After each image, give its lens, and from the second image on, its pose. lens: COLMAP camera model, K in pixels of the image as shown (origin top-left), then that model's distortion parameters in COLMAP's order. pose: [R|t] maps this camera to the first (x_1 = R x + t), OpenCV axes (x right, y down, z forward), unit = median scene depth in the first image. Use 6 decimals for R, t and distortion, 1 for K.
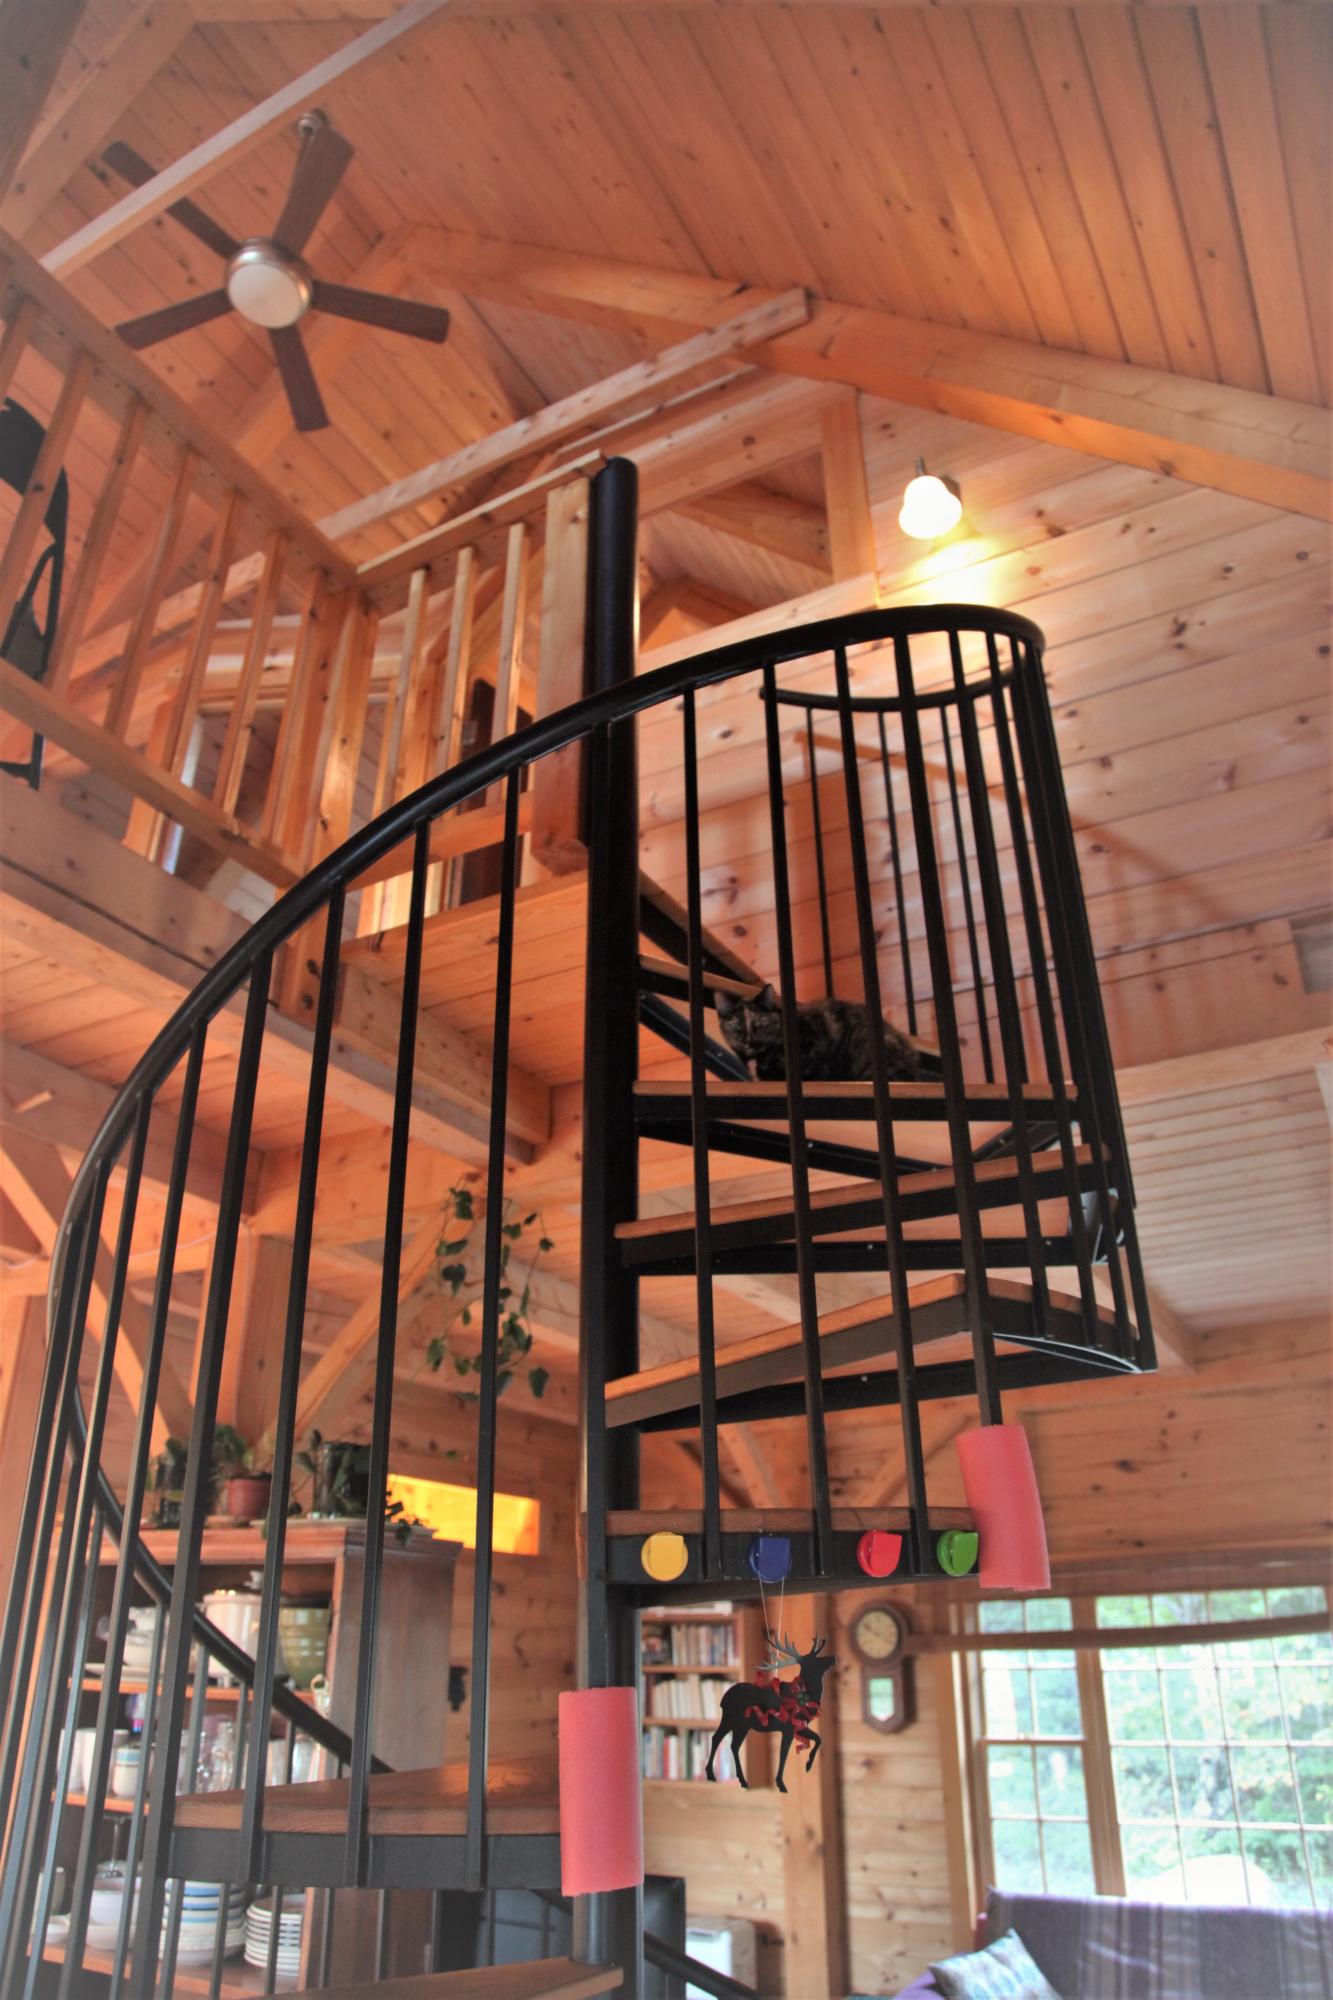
lens RADIAL K [[1357.3, 0, 637.6], [0, 1357.3, 1001.7], [0, 0, 1]] dist [-0.125728, 0.071791]
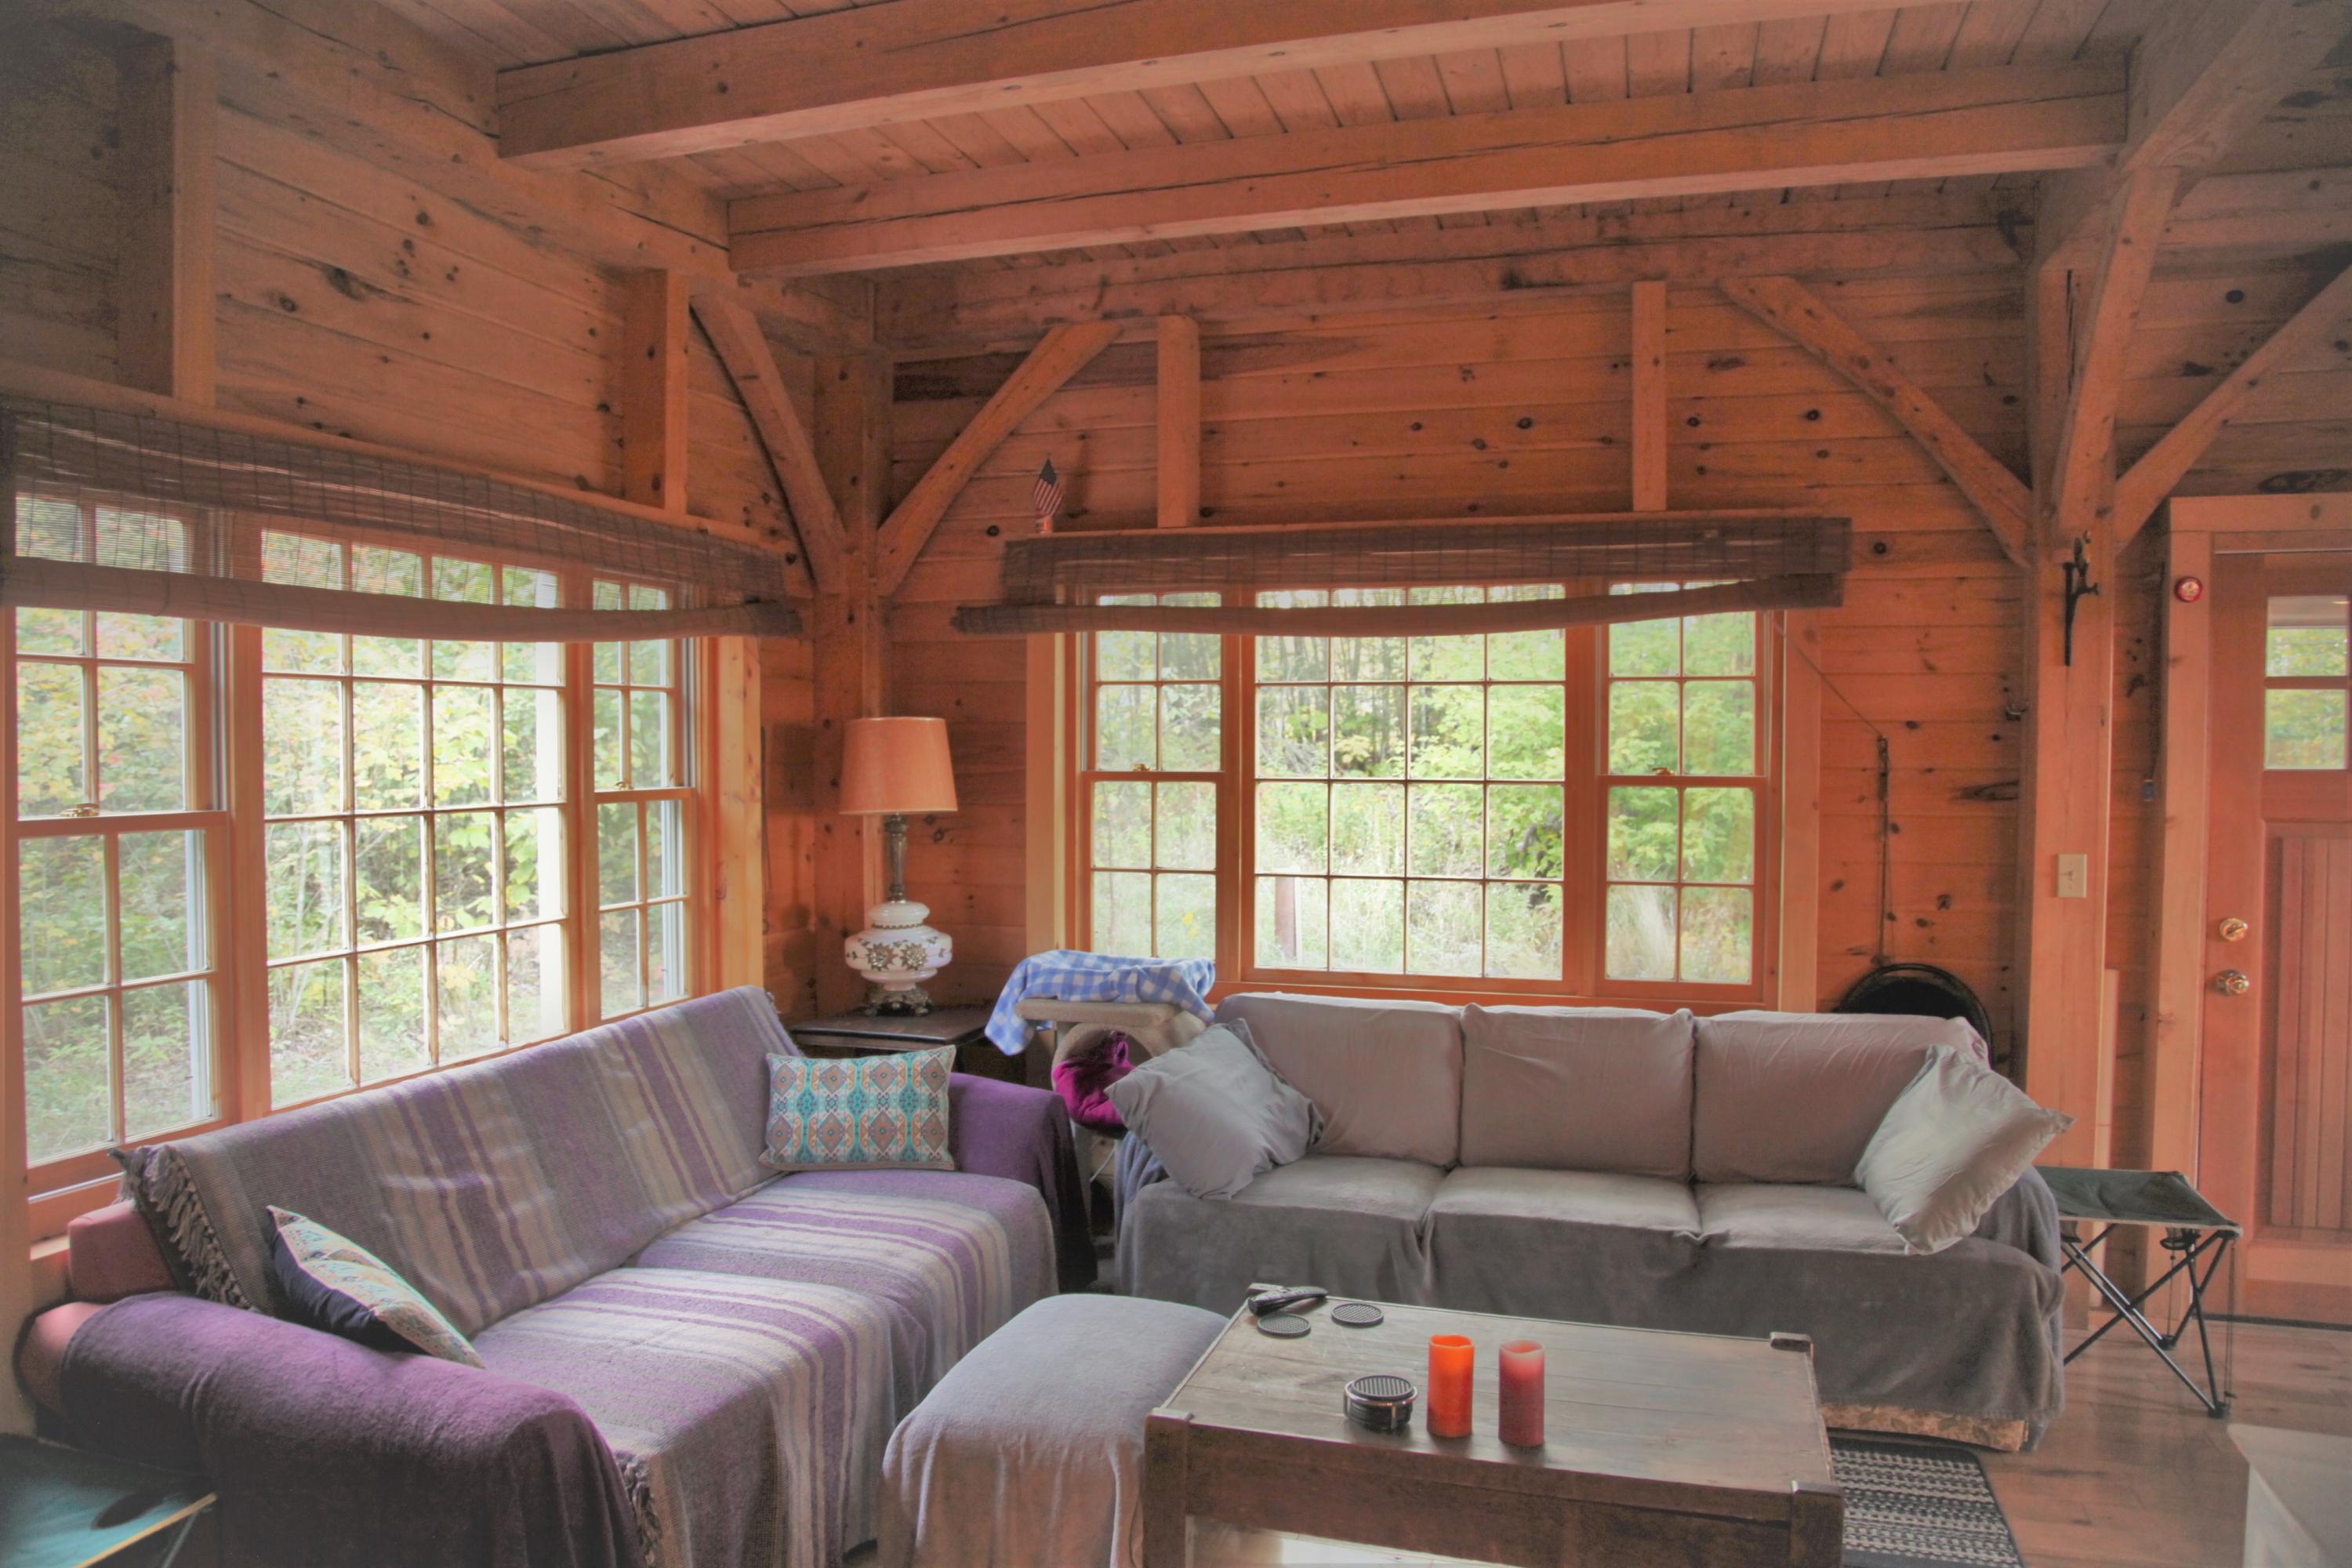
lens RADIAL K [[1592.4, 0, 1167.3], [0, 1592.4, 805.0], [0, 0, 1]] dist [-0.124872, 0.072753]
pose [[-0.216155, -0.034943, 0.975734, -0.363029], [-0.443859, 0.893639, -0.066326, 0.650414], [-0.869636, -0.447425, -0.208674, 1.182840]]
